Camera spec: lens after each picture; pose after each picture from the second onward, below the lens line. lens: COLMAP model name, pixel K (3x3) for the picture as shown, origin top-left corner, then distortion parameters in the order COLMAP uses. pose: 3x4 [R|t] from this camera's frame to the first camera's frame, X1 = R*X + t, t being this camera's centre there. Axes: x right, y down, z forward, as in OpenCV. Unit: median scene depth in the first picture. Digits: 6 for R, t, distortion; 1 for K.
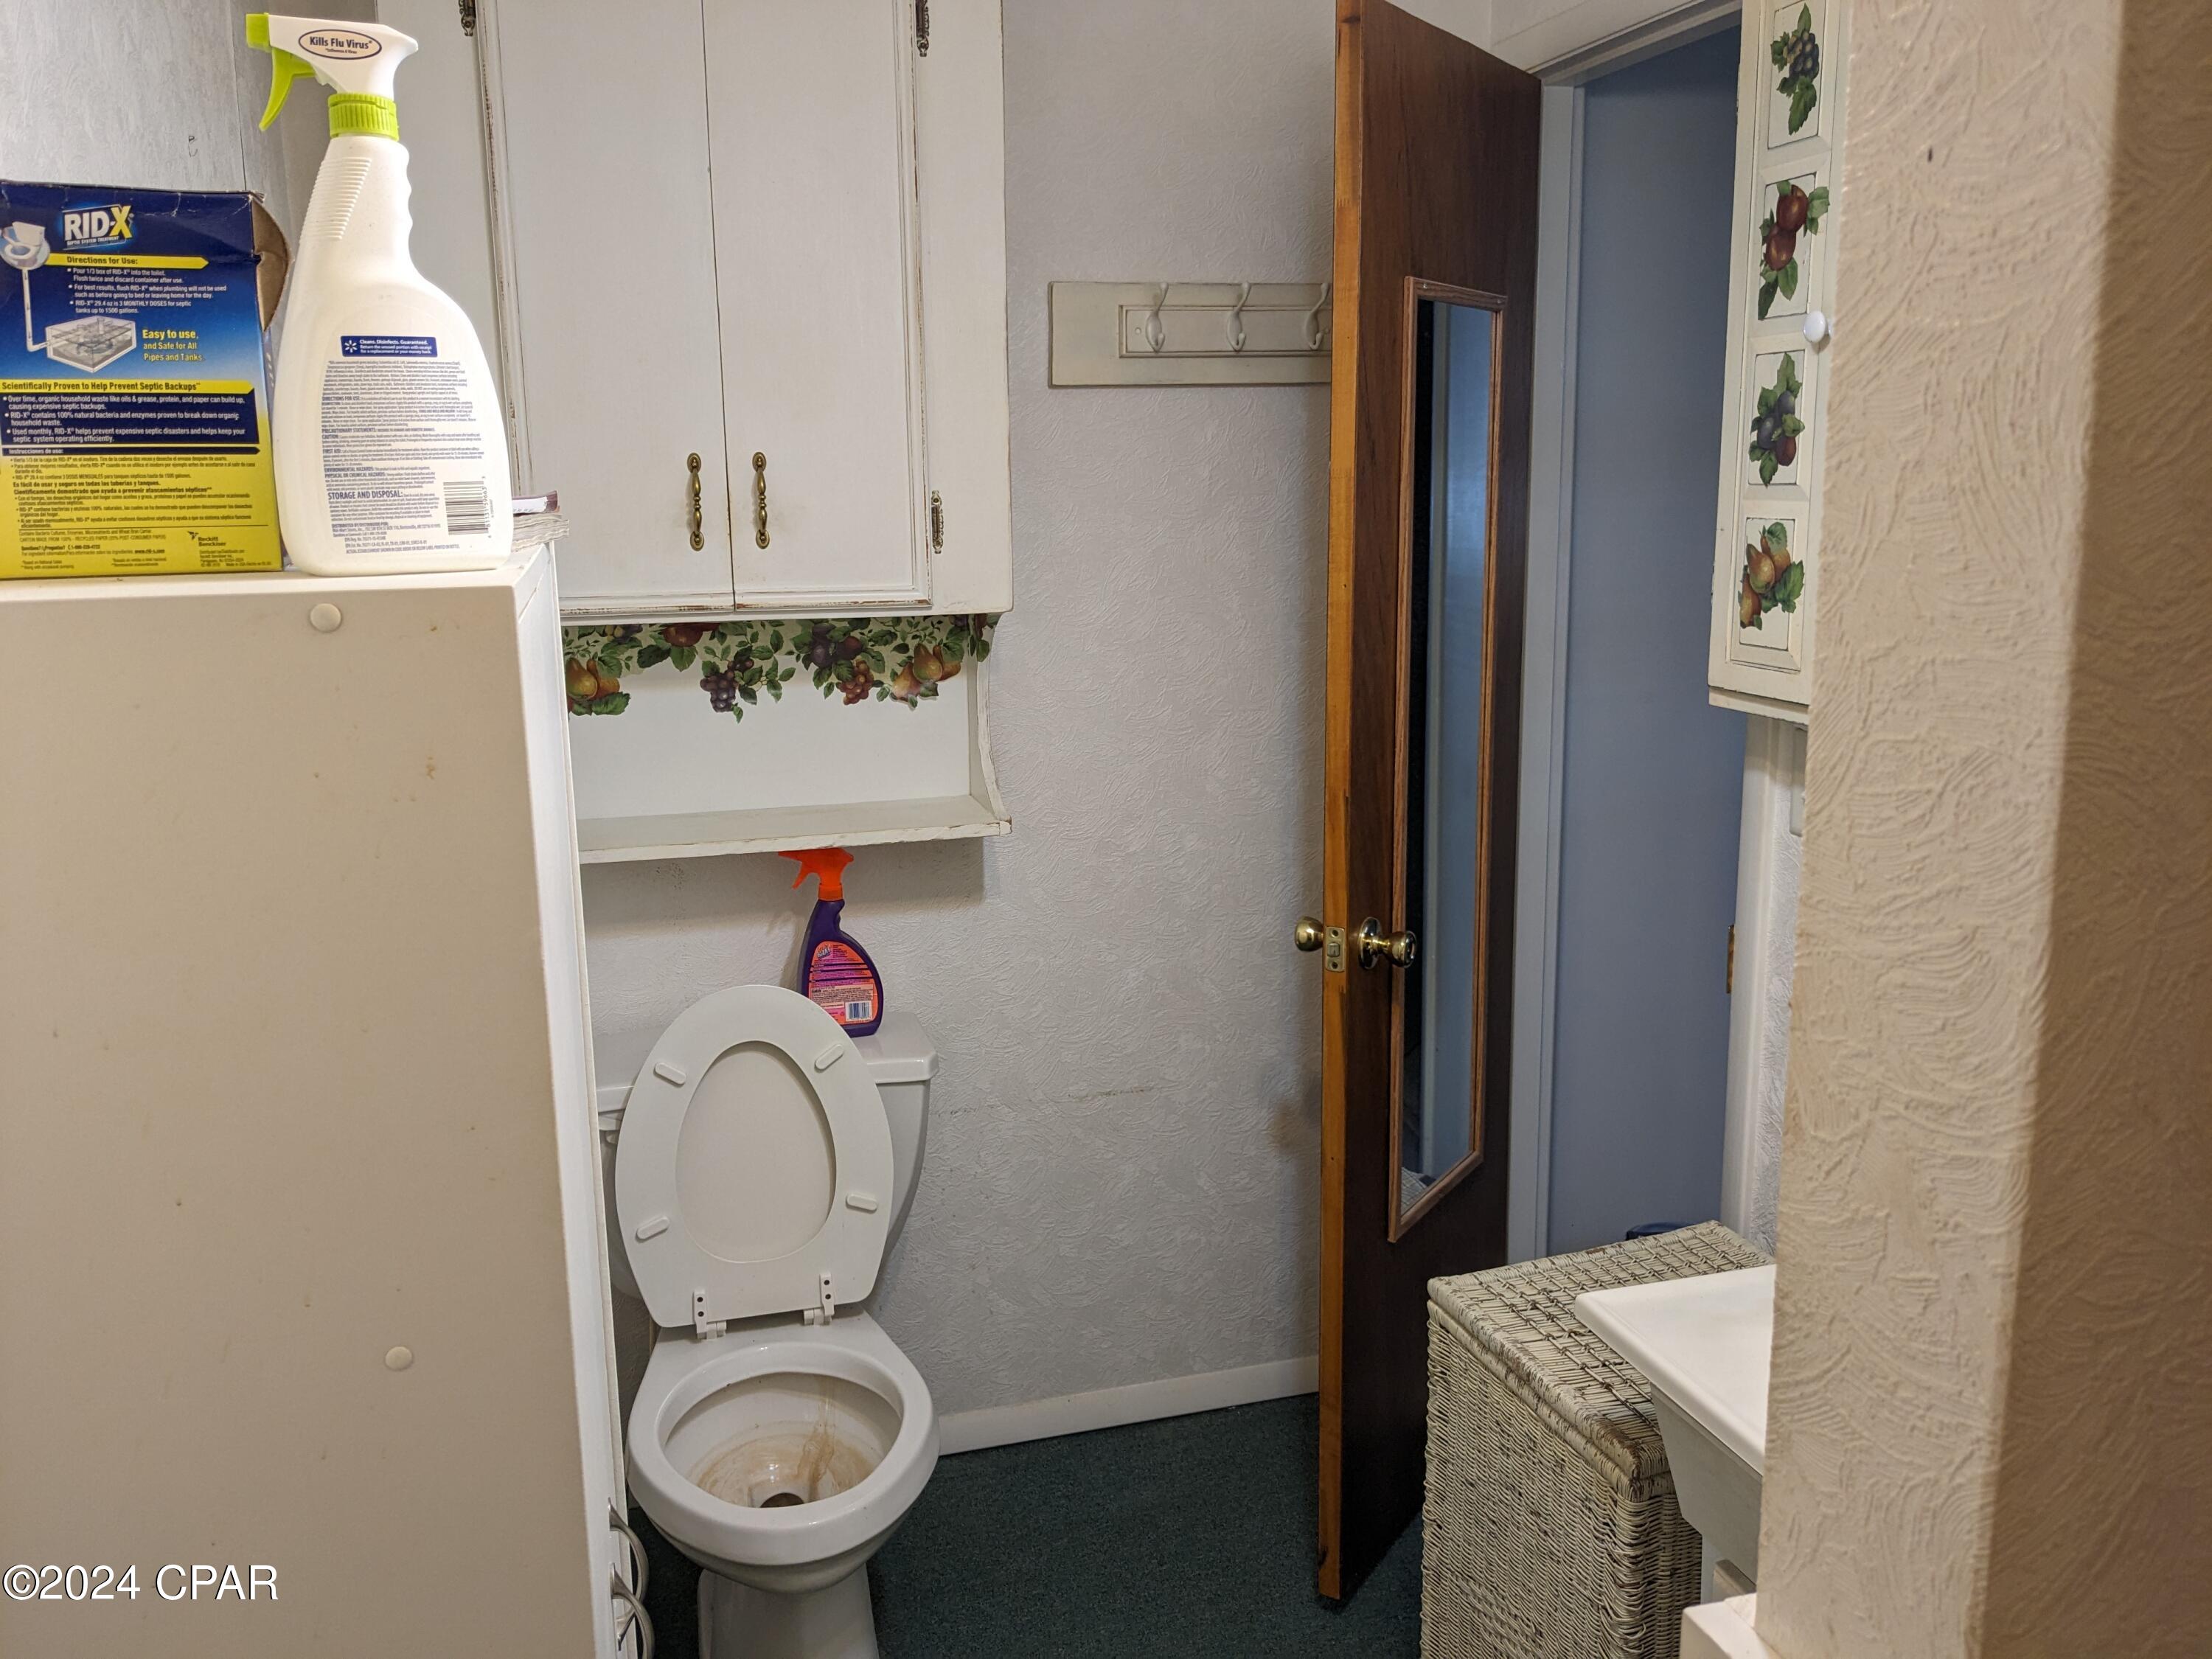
lens RADIAL K [[1754.2, 0, 1099.7], [0, 1754.2, 831.4], [0, 0, 1]] dist [0.056591, -0.088302]
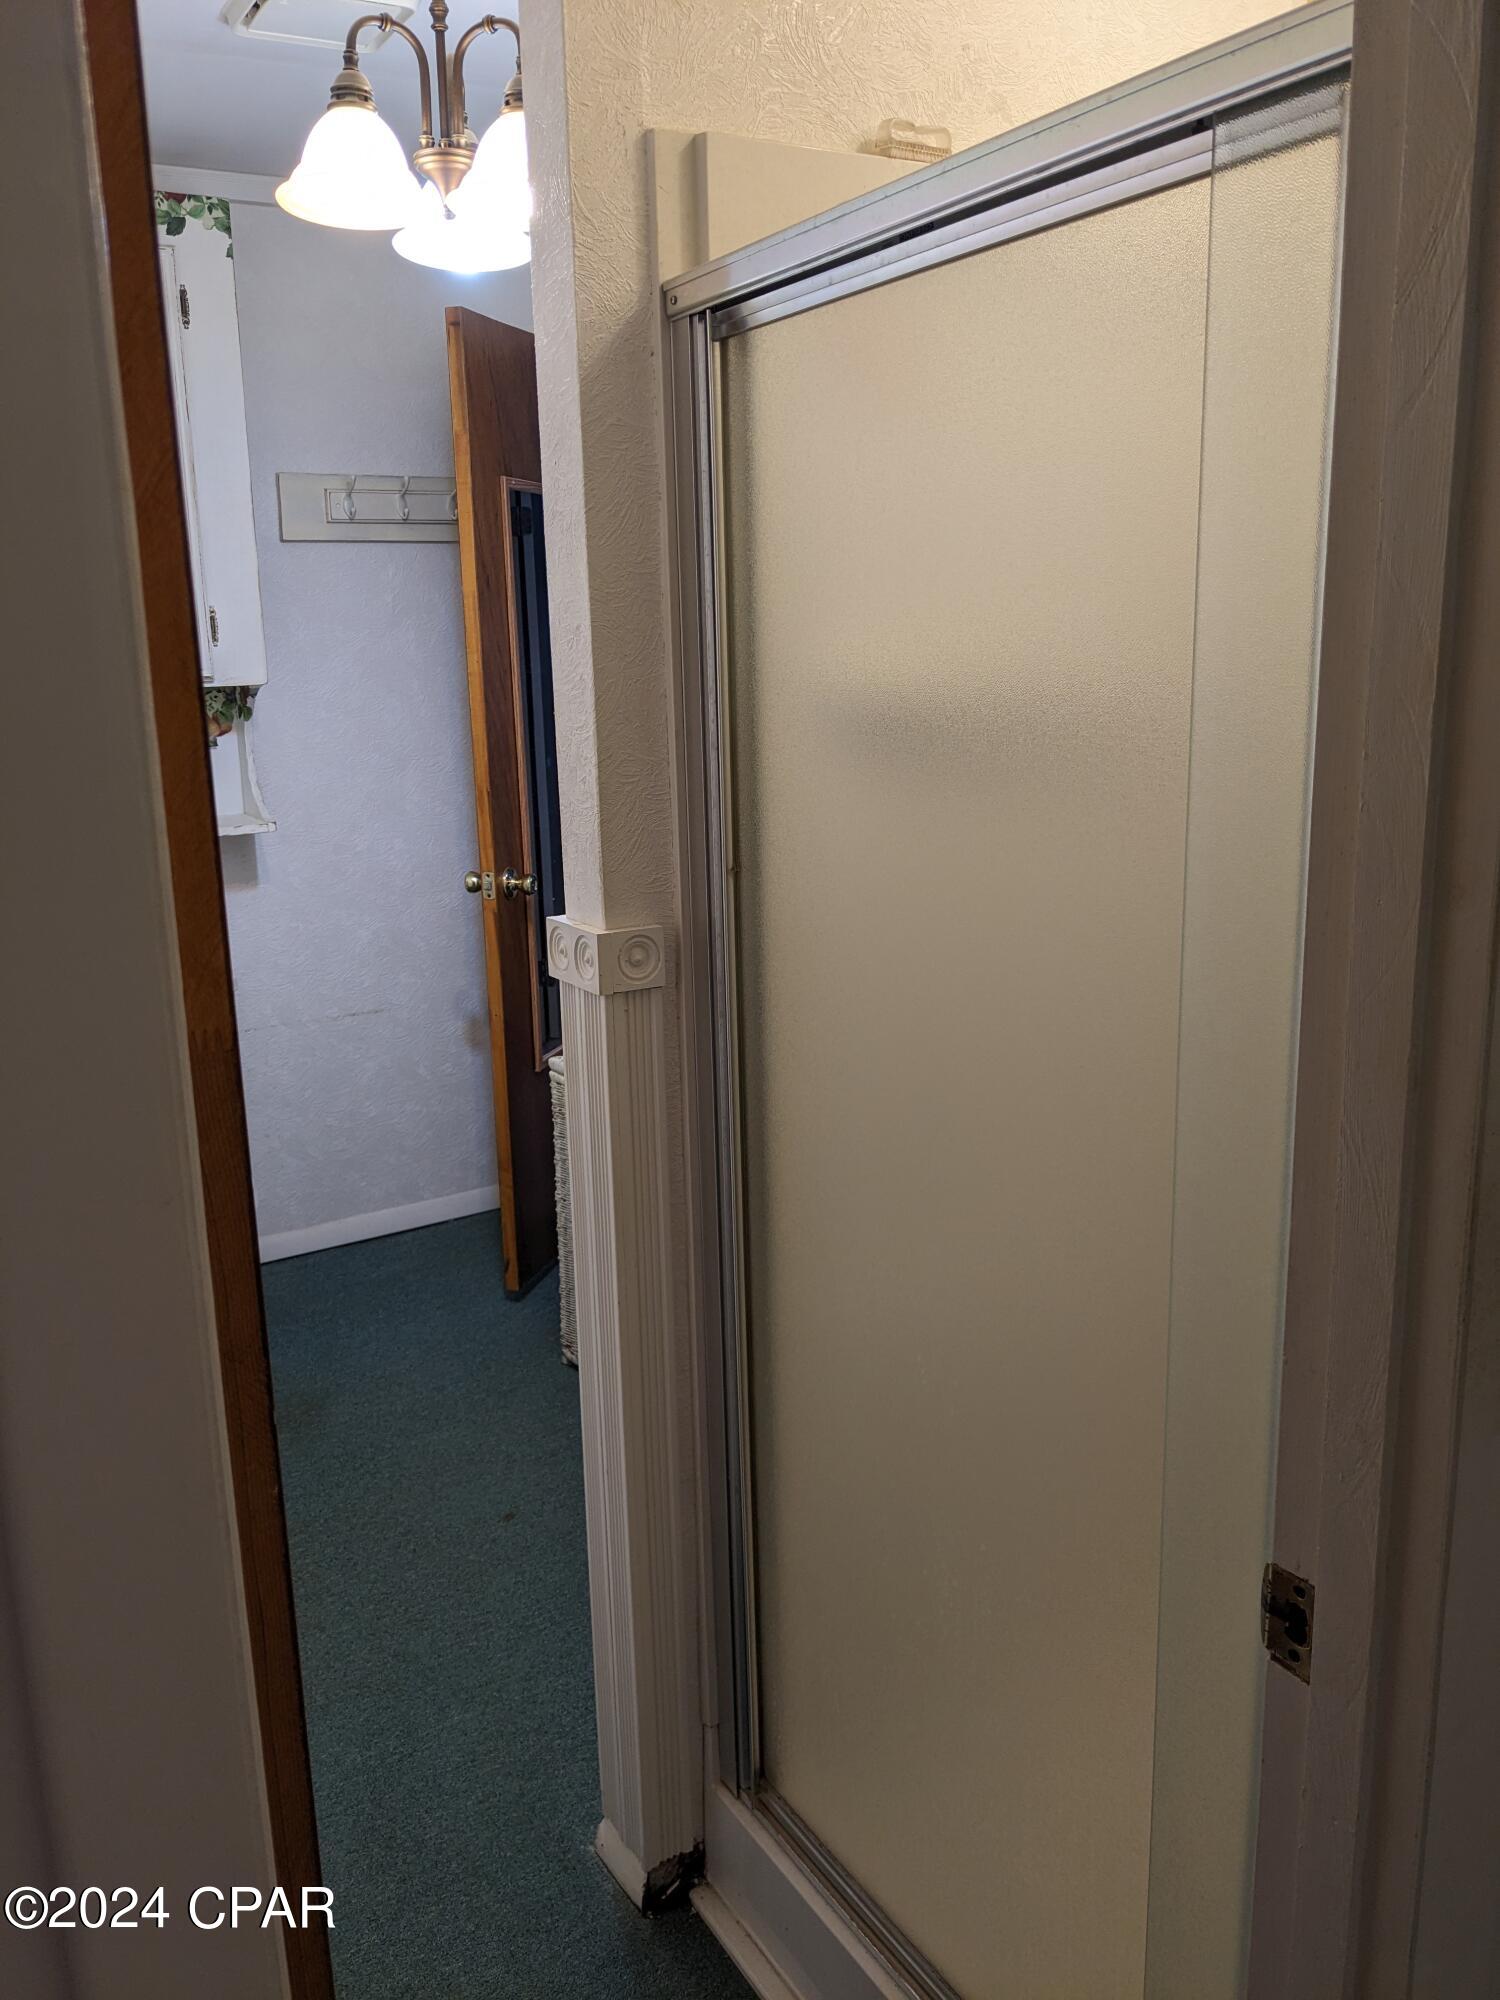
lens RADIAL K [[1586.1, 0, 763.9], [0, 1586.1, 1006.4], [0, 0, 1]] dist [0.056591, -0.088302]
pose [[0.963781, -0.065236, 0.258594, -0.009634], [0.058969, 0.997749, 0.031925, 0.137257], [-0.260095, -0.015520, 0.965458, -0.477301]]
